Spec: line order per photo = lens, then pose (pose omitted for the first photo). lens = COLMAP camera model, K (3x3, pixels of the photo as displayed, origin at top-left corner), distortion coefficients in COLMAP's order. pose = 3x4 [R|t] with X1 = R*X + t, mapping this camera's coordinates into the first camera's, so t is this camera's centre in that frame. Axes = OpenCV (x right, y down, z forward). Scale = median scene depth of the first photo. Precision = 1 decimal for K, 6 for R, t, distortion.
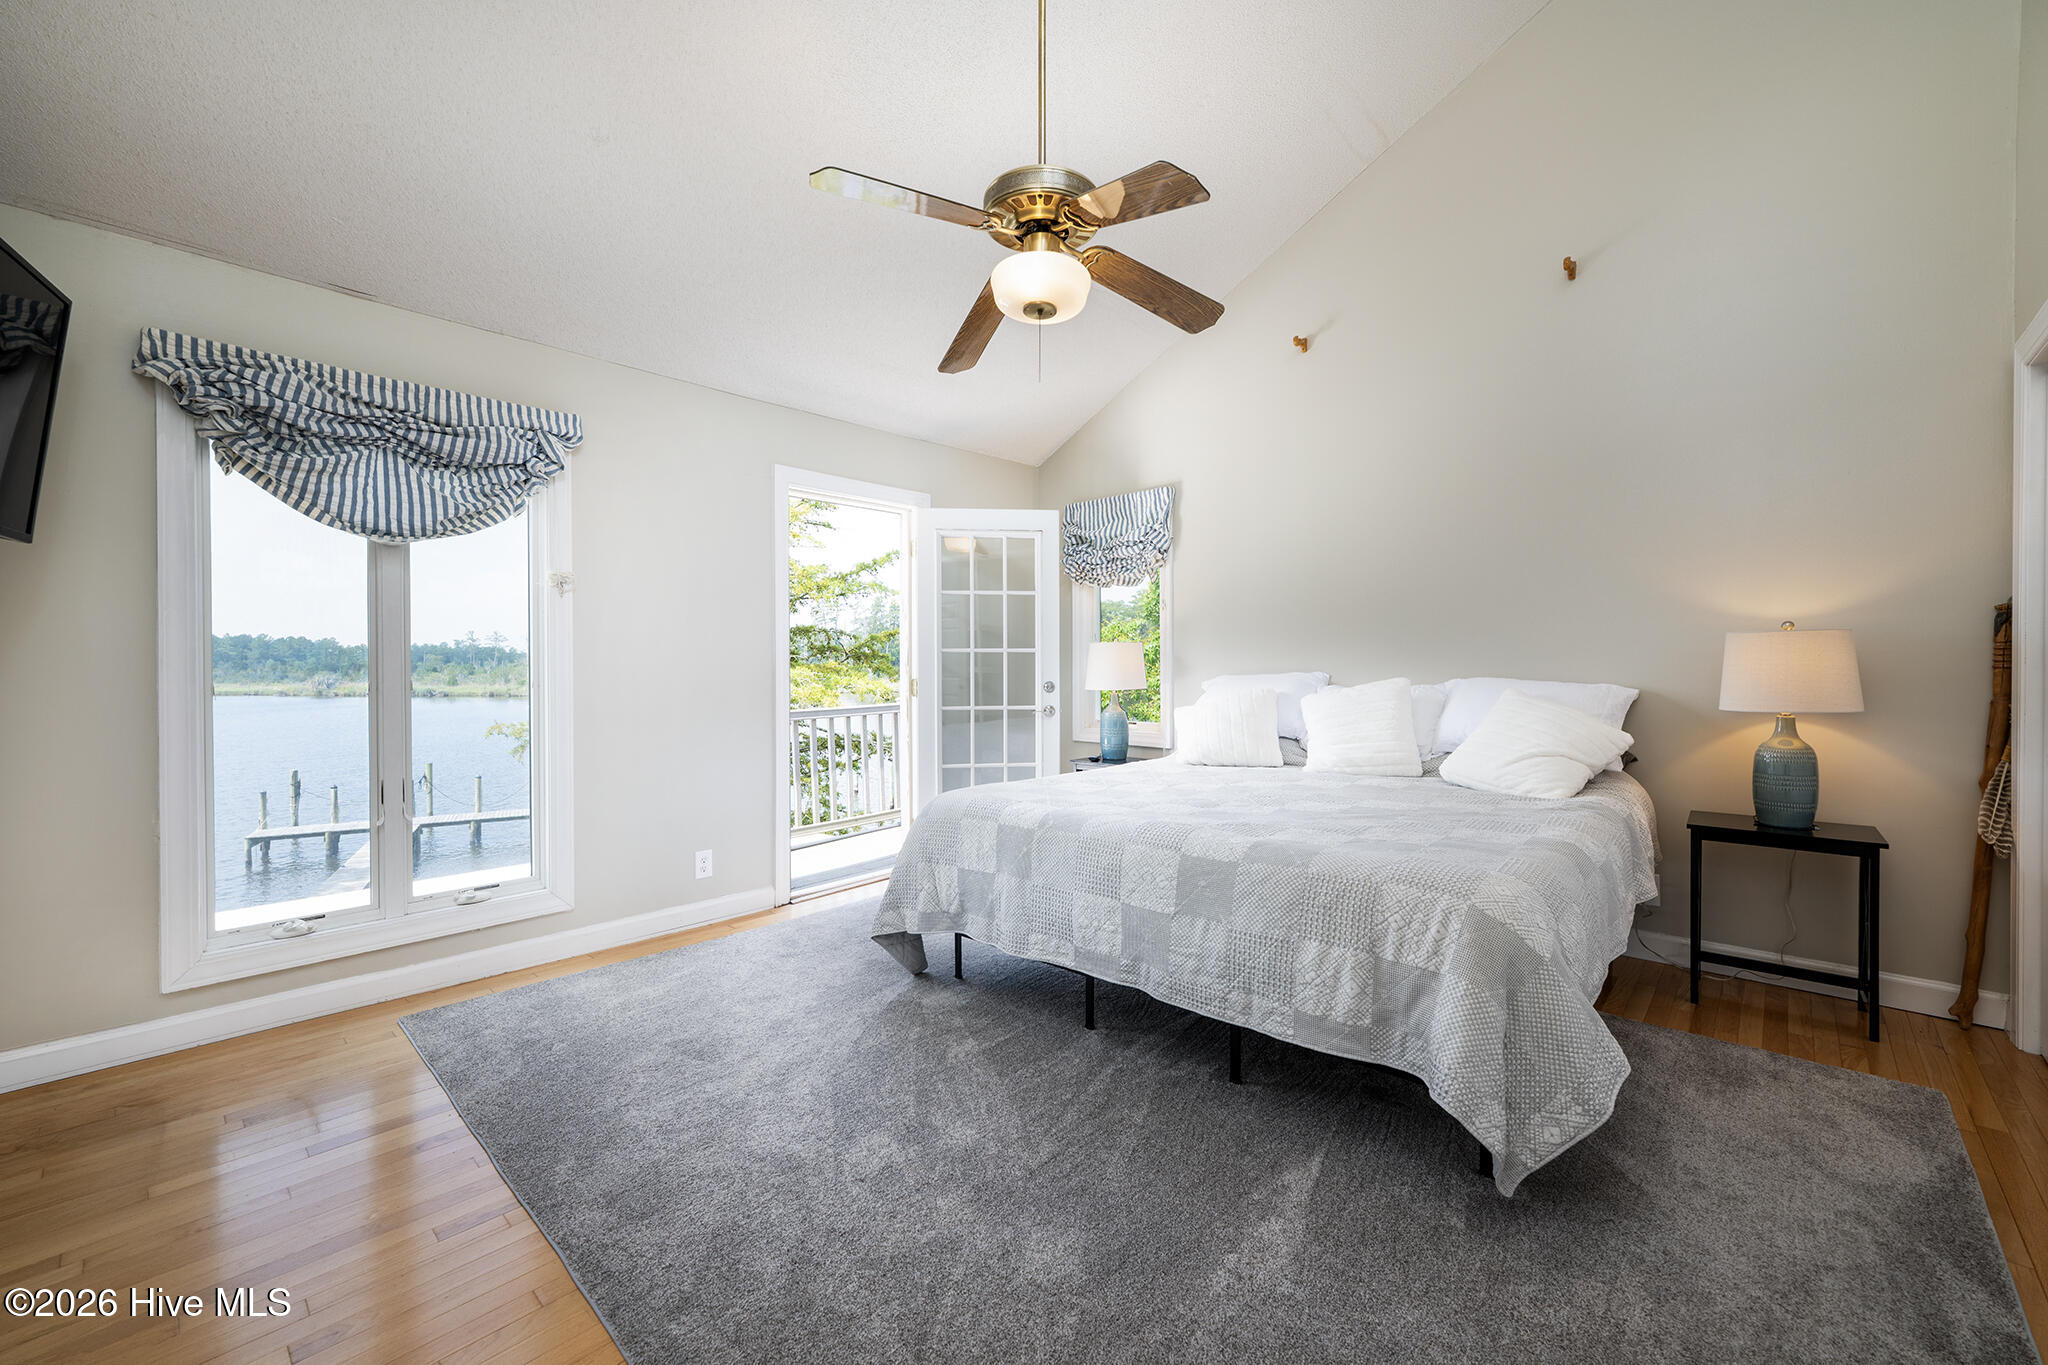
lens RADIAL K [[822.9, 0, 1021.0], [0, 822.9, 672.5], [0, 0, 1]] dist [0.001227, -0.000244]
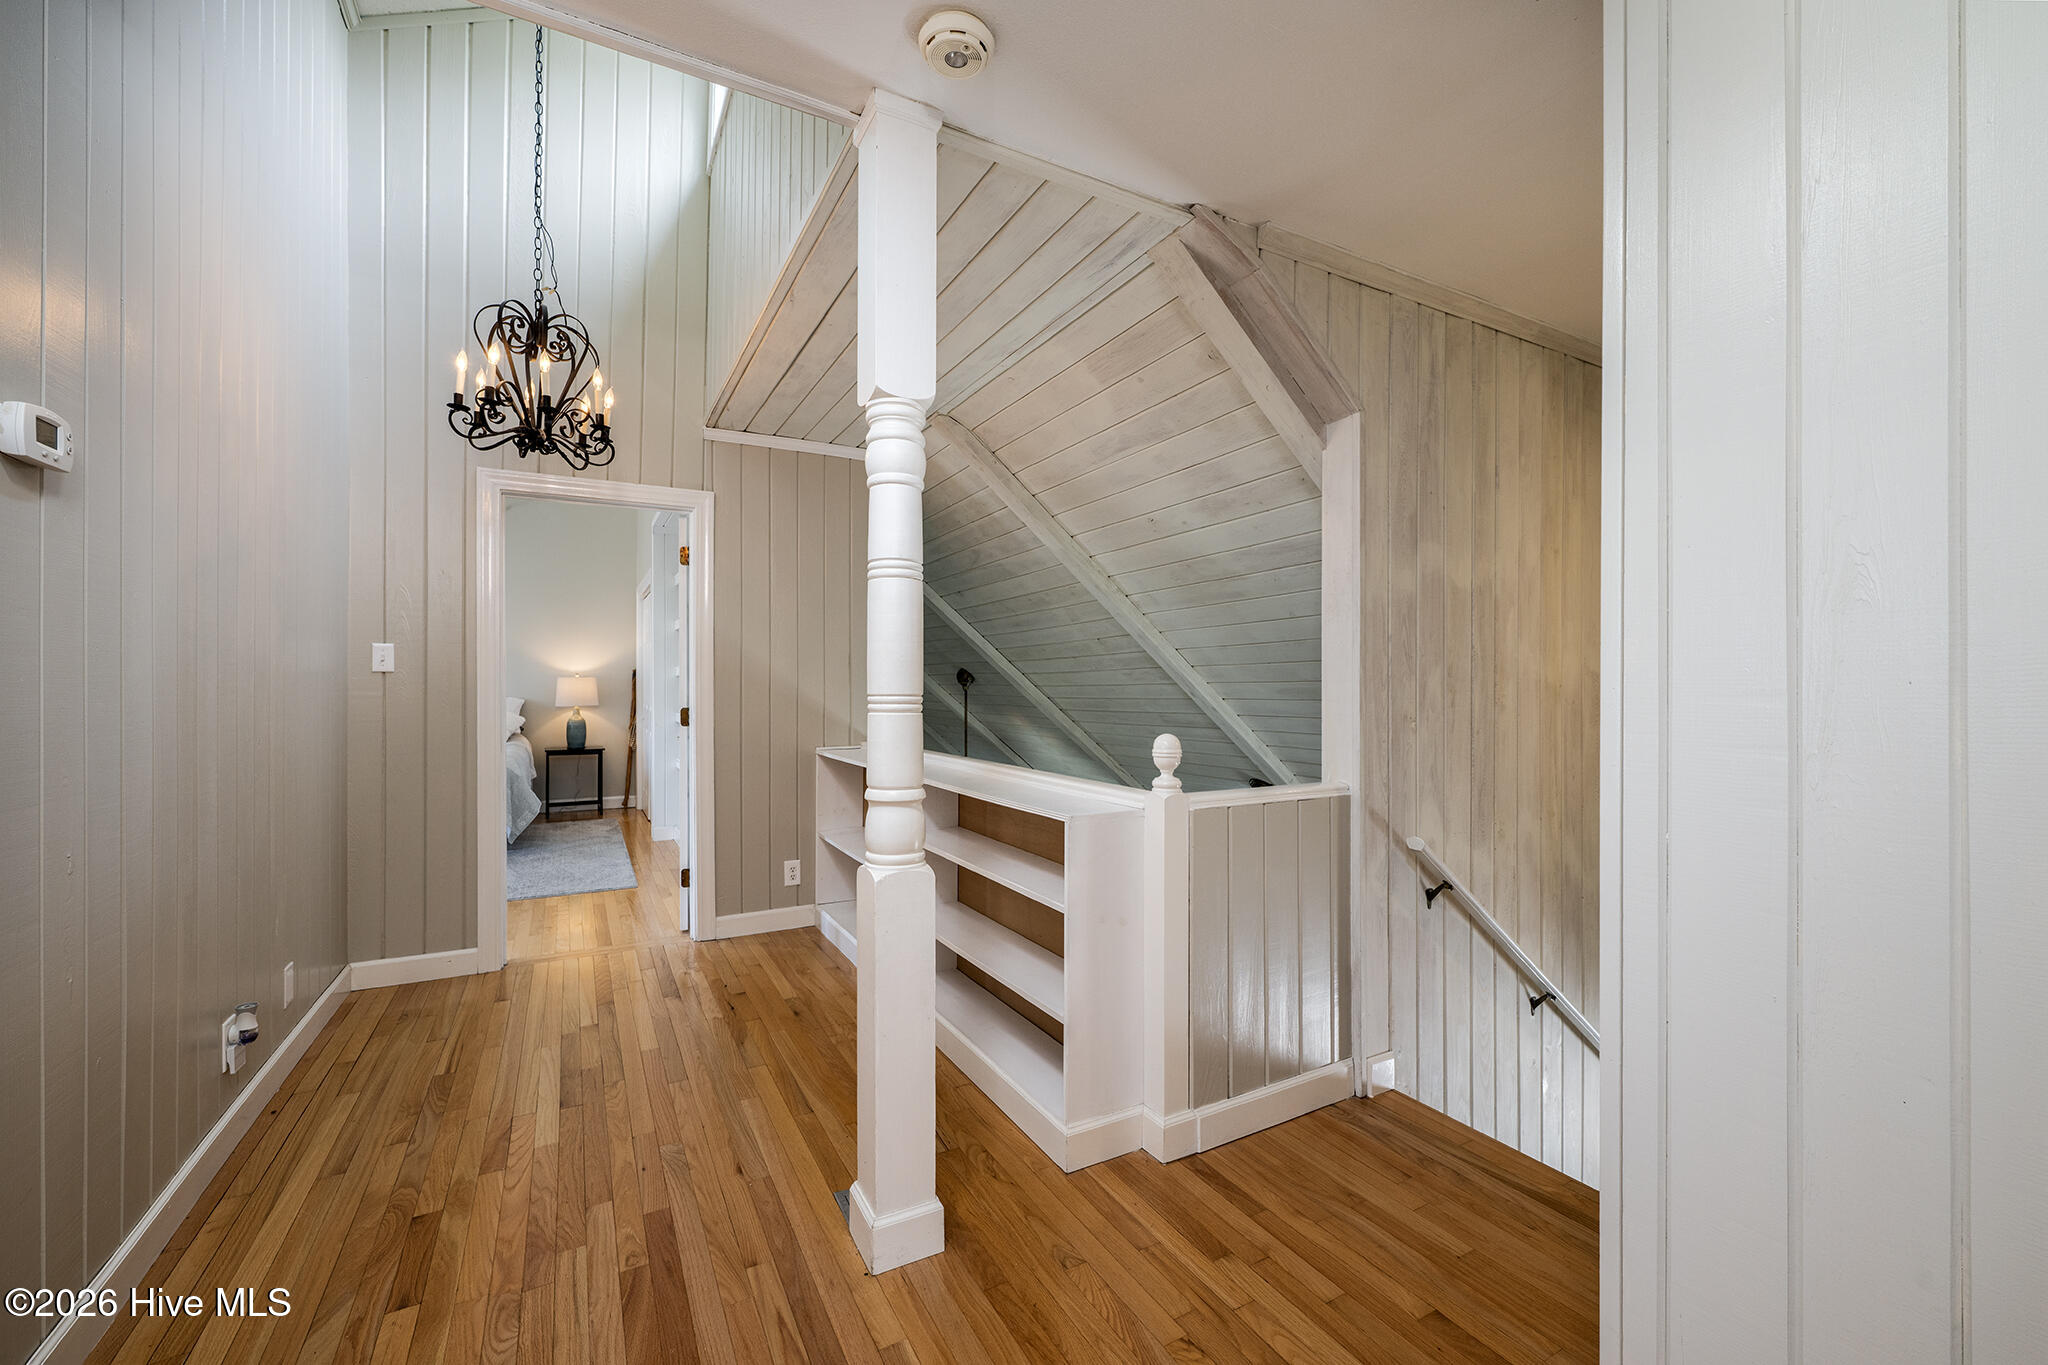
lens RADIAL K [[822.9, 0, 1020.1], [0, 822.9, 683.0], [0, 0, 1]] dist [0.001227, -0.000244]
pose [[0.298814, 0.005500, 0.954296, -1.137885], [0.005763, 0.999955, -0.007568, -0.000308], [-0.954294, 0.007761, 0.298769, -1.121710]]
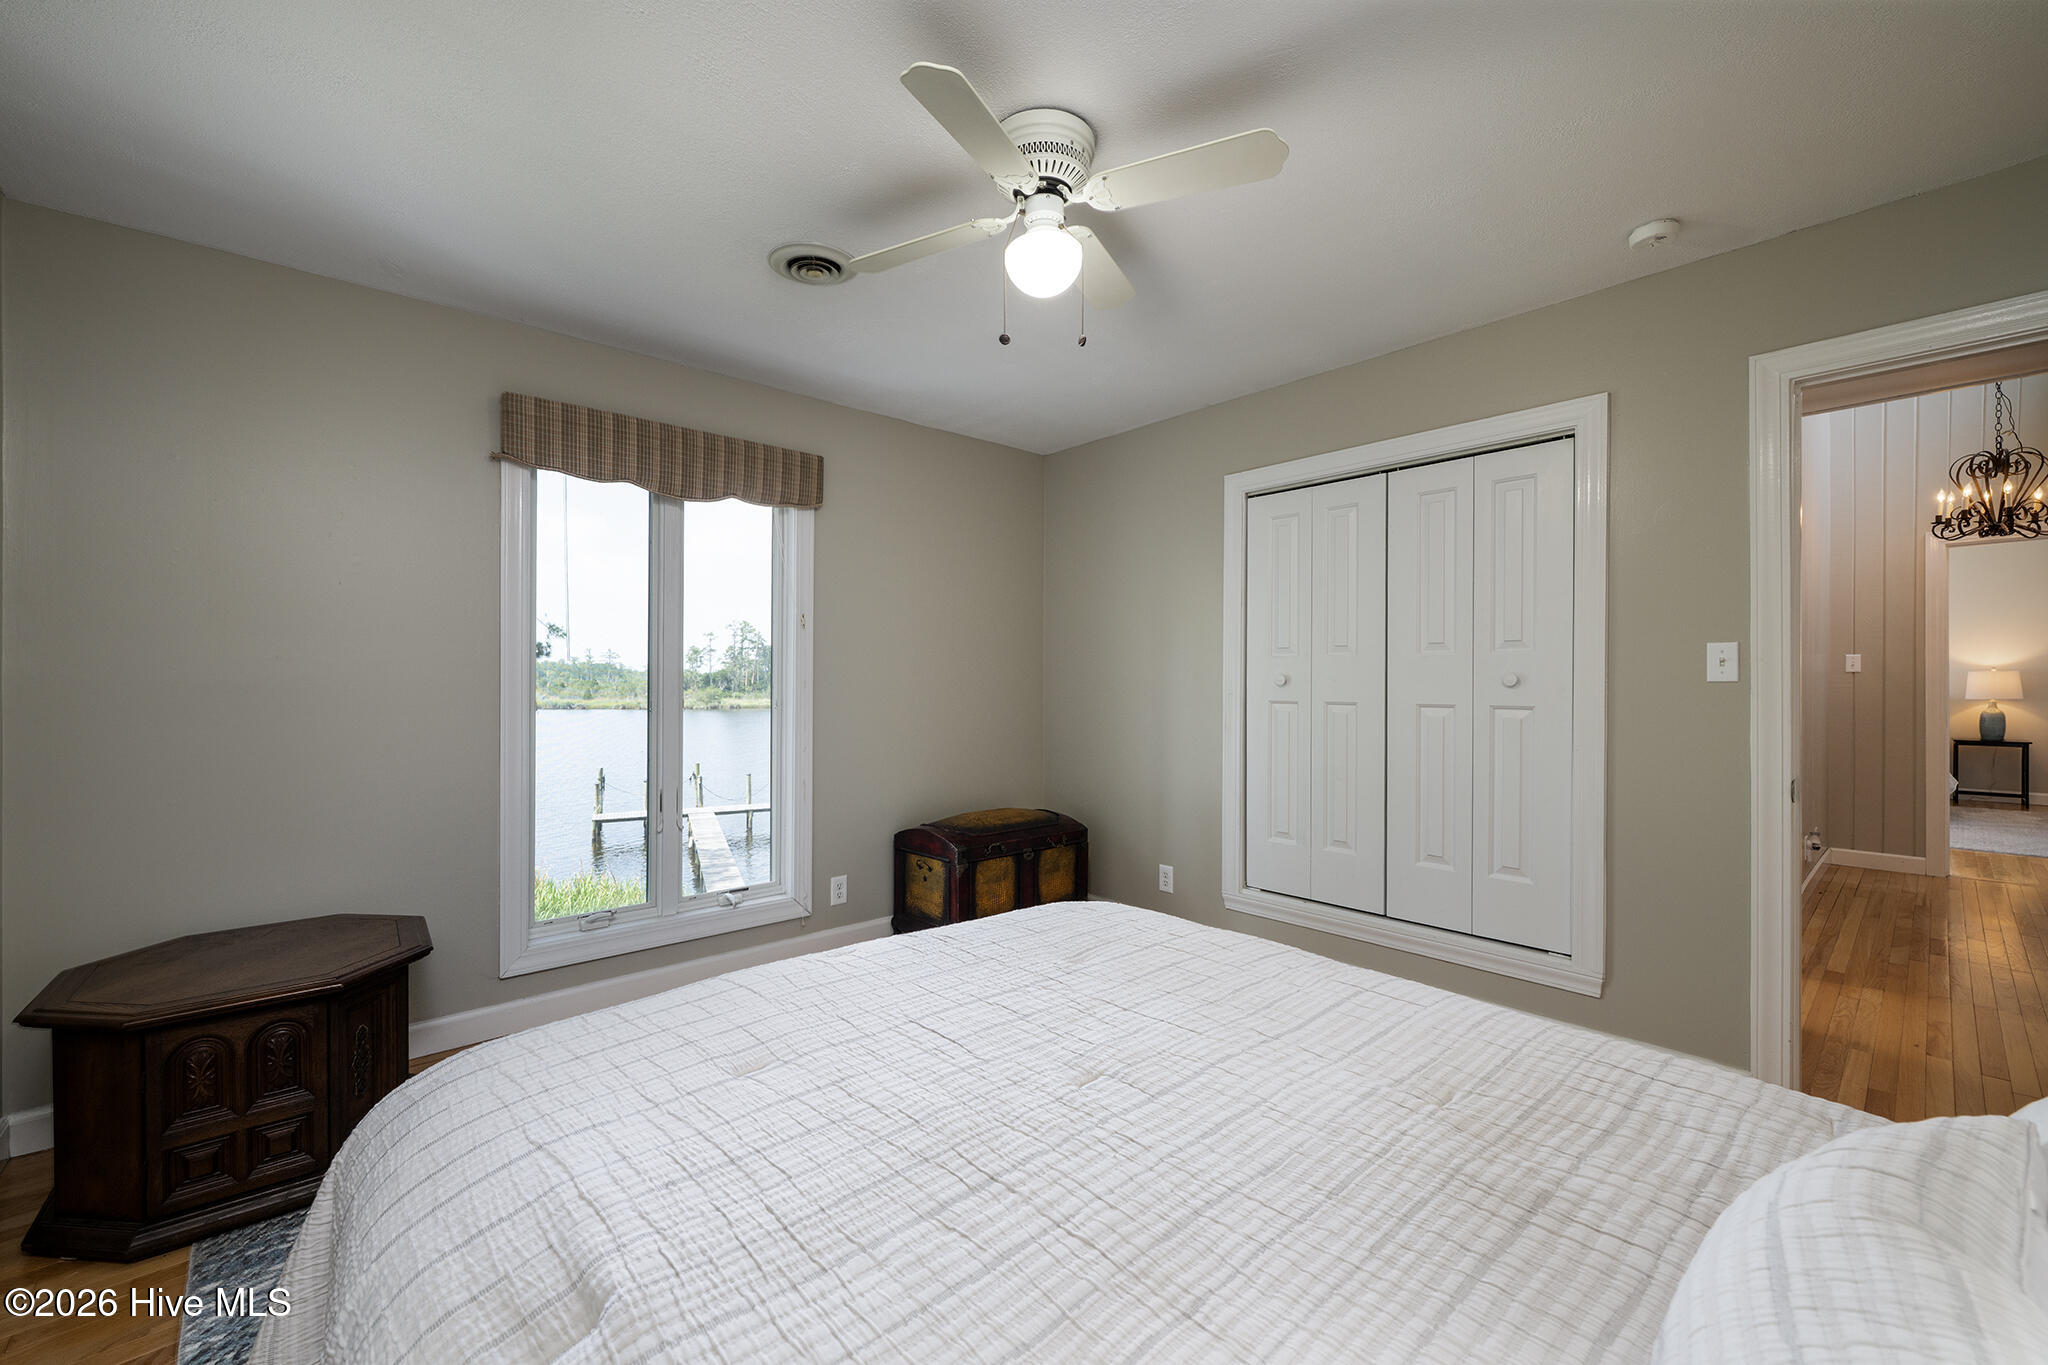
lens RADIAL K [[822.9, 0, 1020.6], [0, 822.9, 684.7], [0, 0, 1]] dist [0.001227, -0.000244]
pose [[0.997378, -0.001301, -0.072352, -1.998687], [0.001108, 0.999996, -0.002700, 0.001844], [0.072355, 0.002613, 0.997375, -1.877921]]
